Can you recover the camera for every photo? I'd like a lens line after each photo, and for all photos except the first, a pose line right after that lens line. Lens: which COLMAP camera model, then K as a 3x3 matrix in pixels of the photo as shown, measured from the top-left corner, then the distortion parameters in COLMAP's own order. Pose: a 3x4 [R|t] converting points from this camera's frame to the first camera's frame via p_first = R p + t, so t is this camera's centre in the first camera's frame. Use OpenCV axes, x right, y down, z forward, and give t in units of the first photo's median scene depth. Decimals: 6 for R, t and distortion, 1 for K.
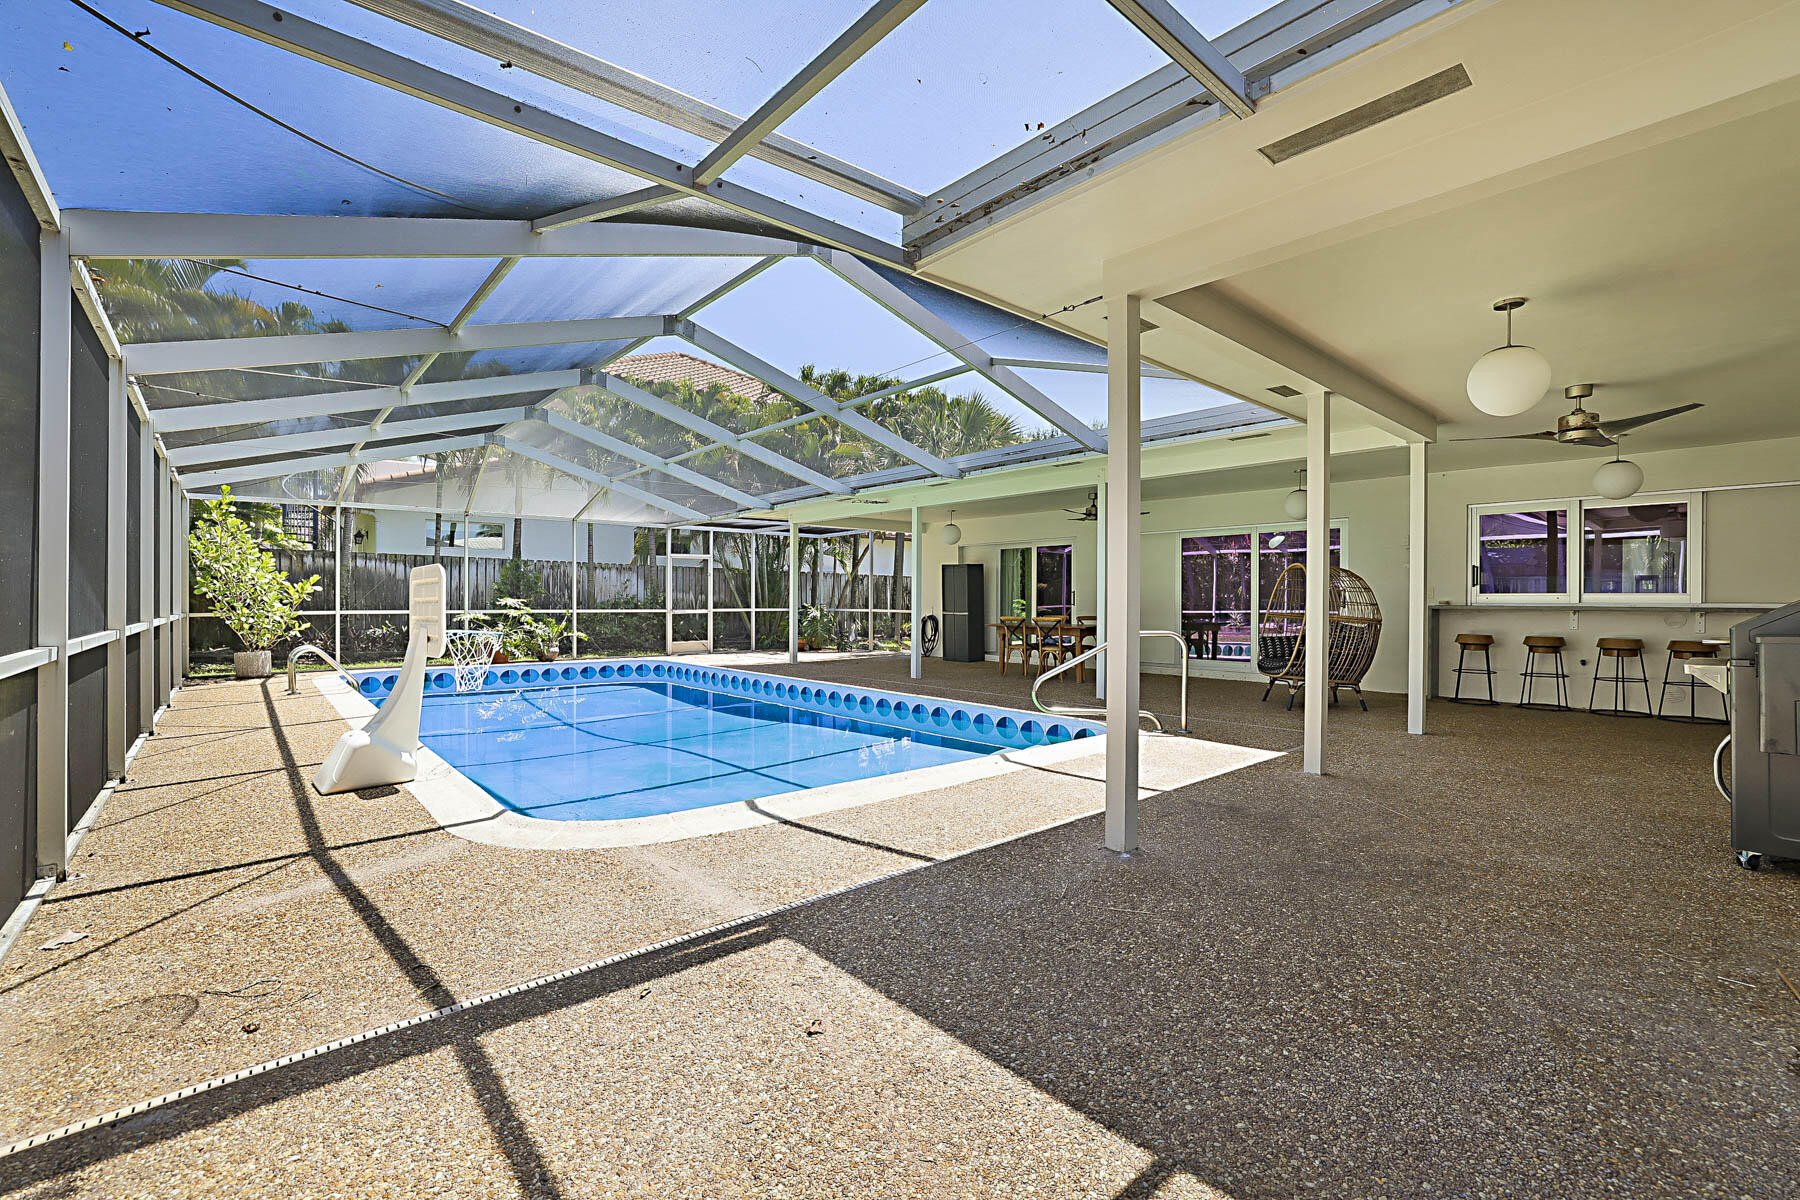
lens RADIAL K [[795.8, 0, 913.8], [0, 795.8, 599.9], [0, 0, 1]] dist [-0.015283, 0.000516]
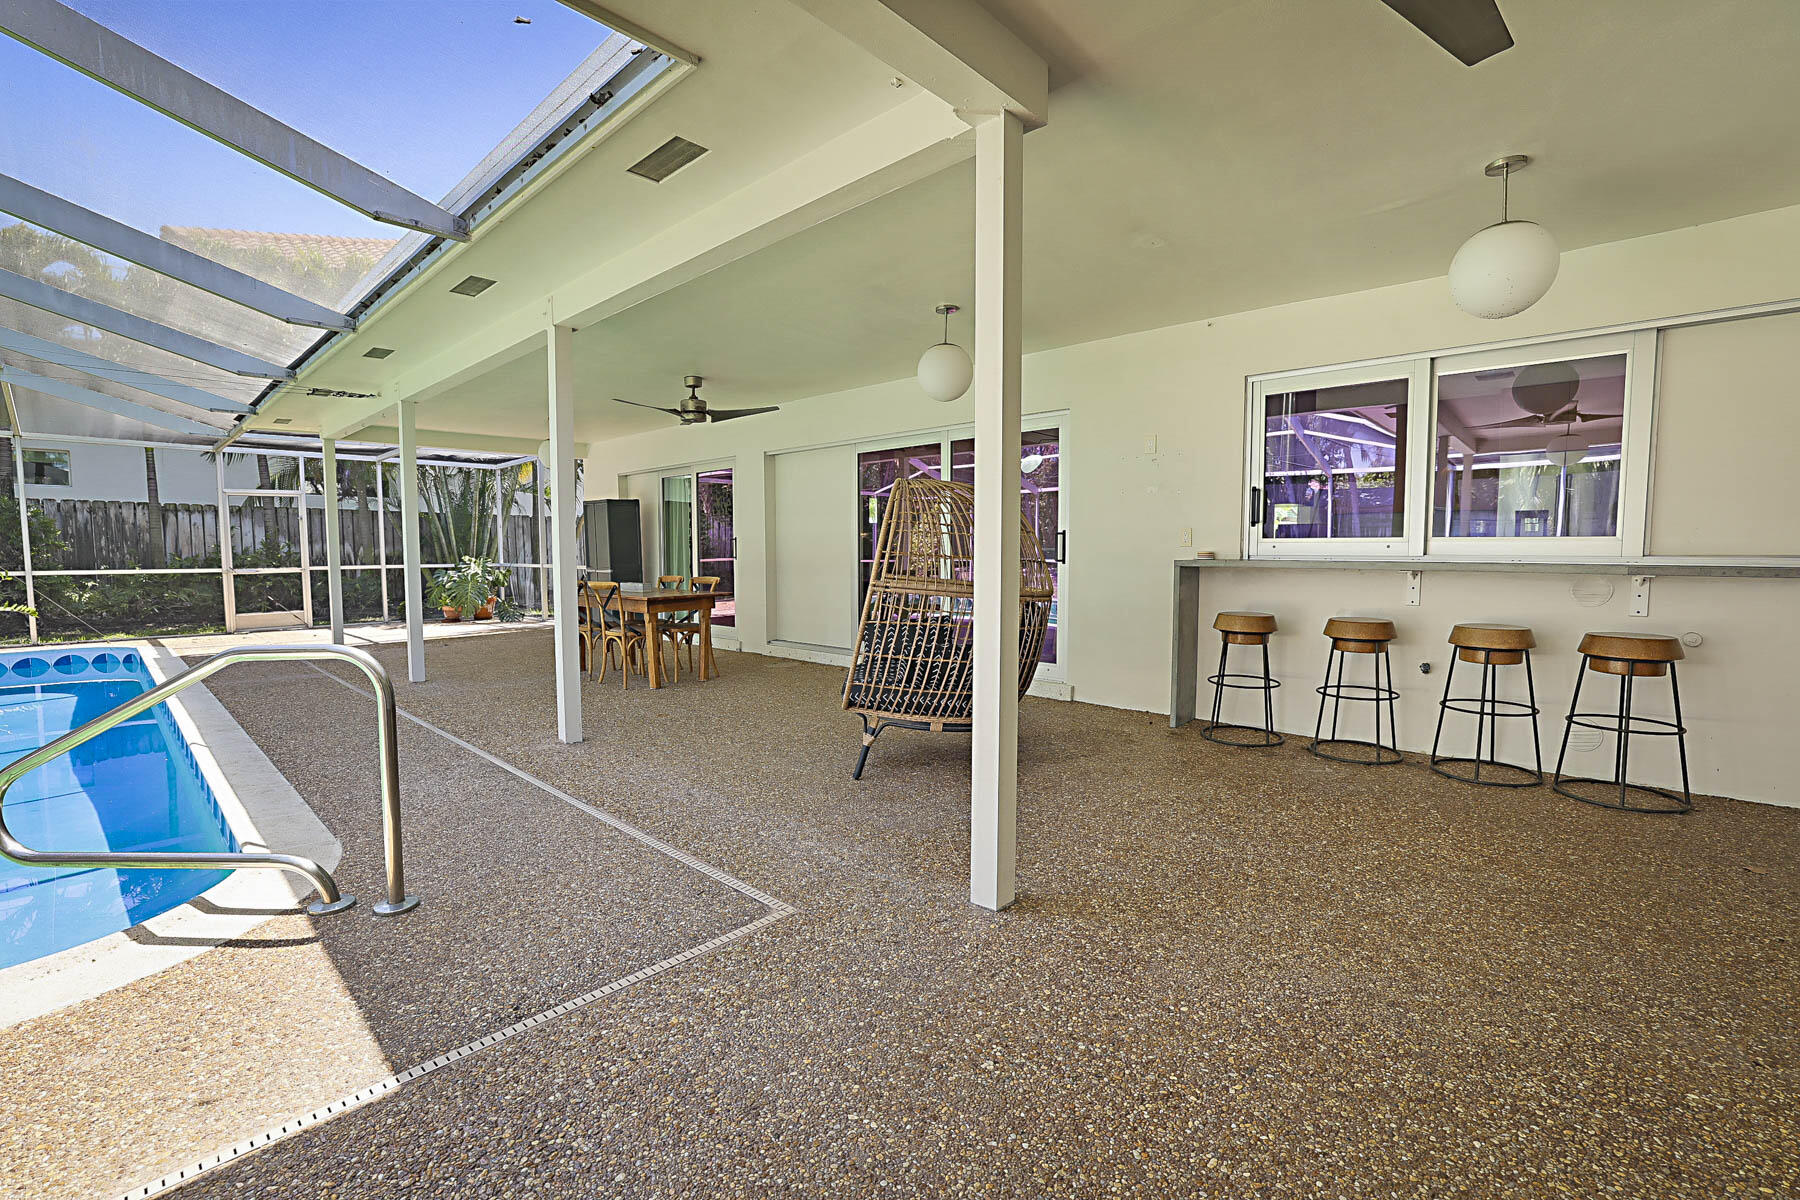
lens RADIAL K [[790.1, 0, 899.1], [0, 790.1, 613.2], [0, 0, 1]] dist [-0.017847, 0.000057]
pose [[0.996125, -0.014221, 0.086790, 0.345221], [0.006901, 0.996436, 0.084067, -0.003599], [-0.087676, -0.083143, 0.992673, 0.389083]]
